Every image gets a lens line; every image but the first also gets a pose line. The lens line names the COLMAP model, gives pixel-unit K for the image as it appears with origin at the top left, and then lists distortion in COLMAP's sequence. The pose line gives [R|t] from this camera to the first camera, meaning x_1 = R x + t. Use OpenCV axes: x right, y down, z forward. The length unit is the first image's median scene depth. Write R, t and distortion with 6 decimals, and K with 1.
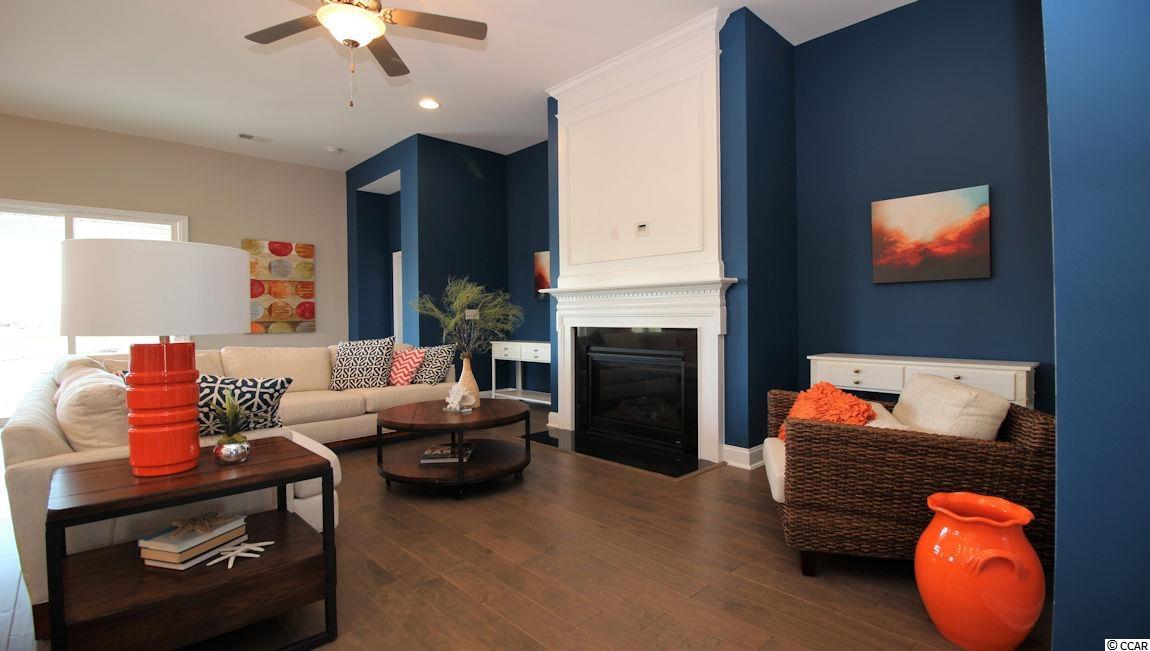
lens RADIAL K [[522.9, 0, 571.8], [0, 522.9, 321.4], [0, 0, 1]] dist [-0.000760, -0.000372]
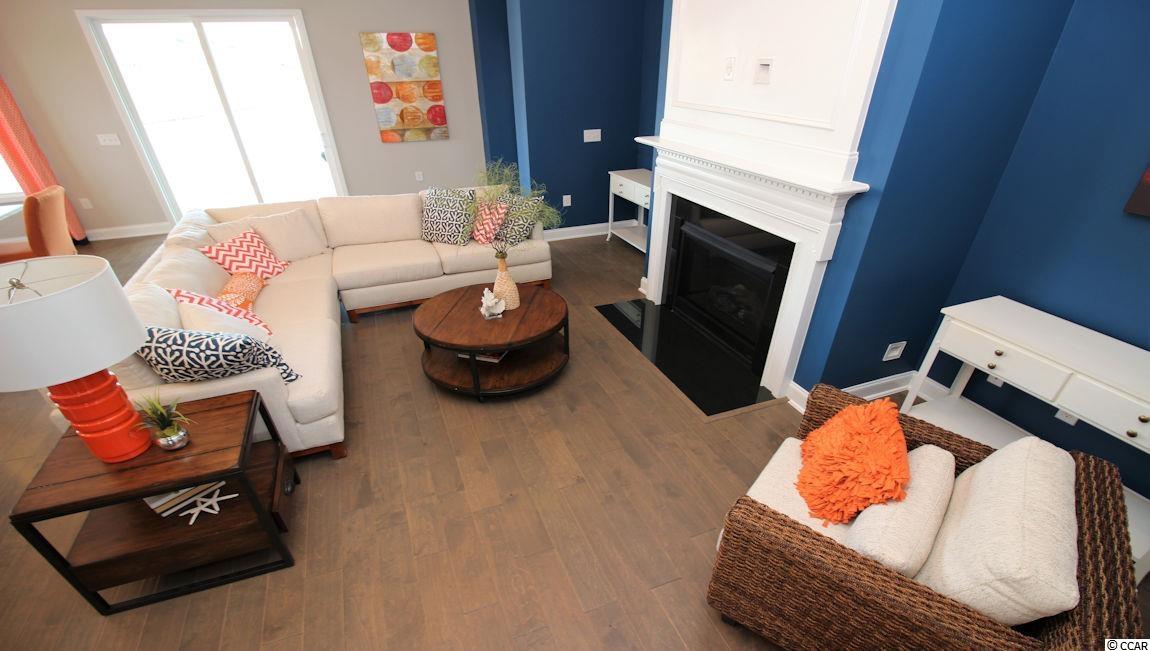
lens RADIAL K [[489.0, 0, 575.2], [0, 489.0, 385.5], [0, 0, 1]] dist [-0.000700, -0.006187]
pose [[0.928111, 0.222753, -0.298313, 0.178274], [-0.021287, 0.831704, 0.554812, -0.175592], [0.371694, -0.508577, 0.776655, 0.207959]]
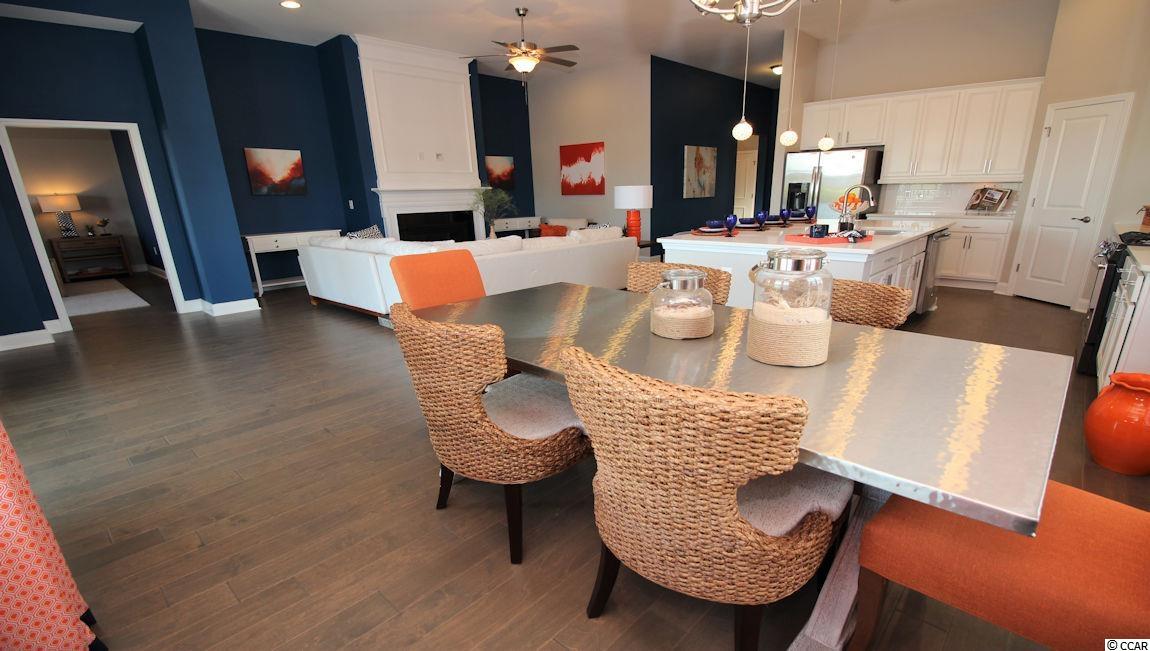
lens RADIAL K [[522.9, 0, 571.8], [0, 522.9, 321.4], [0, 0, 1]] dist [-0.000760, -0.000372]
pose [[-0.043234, -0.231485, 0.971877, -1.705801], [0.035915, 0.971798, 0.233064, -0.023884], [-0.998419, 0.044981, -0.033701, 0.601258]]
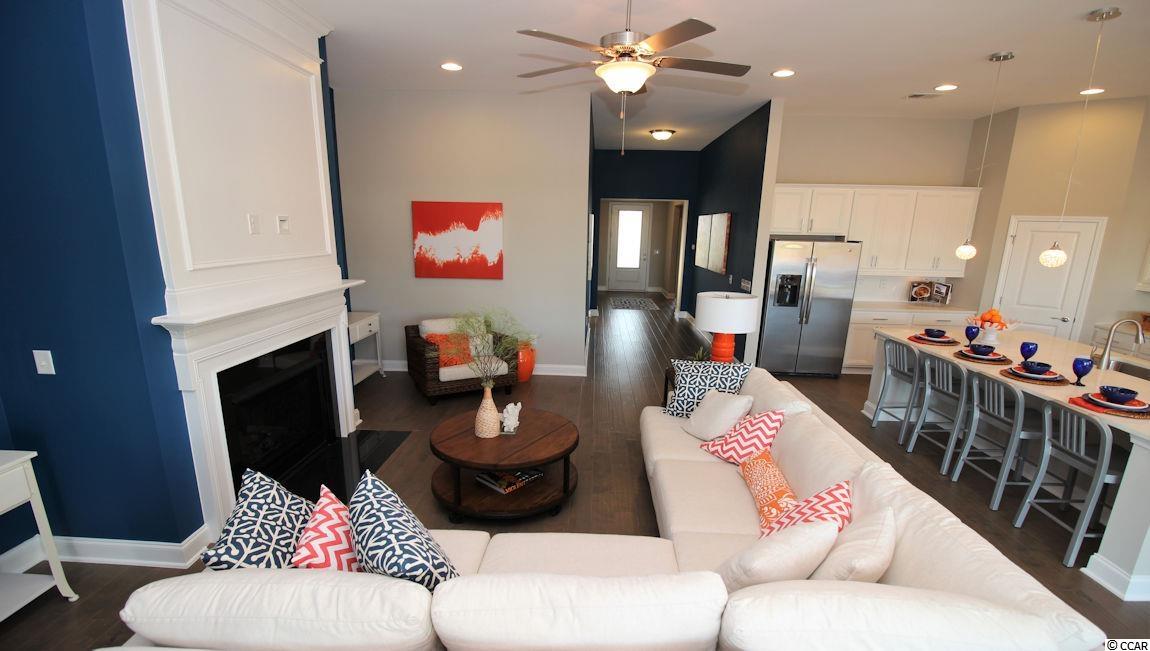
lens RADIAL K [[522.9, 0, 571.8], [0, 522.9, 321.4], [0, 0, 1]] dist [-0.000760, -0.000372]
pose [[-0.681252, -0.129924, 0.720427, -0.730933], [0.003578, 0.983522, 0.180754, -0.165513], [-0.732040, 0.125717, -0.669561, 1.192962]]
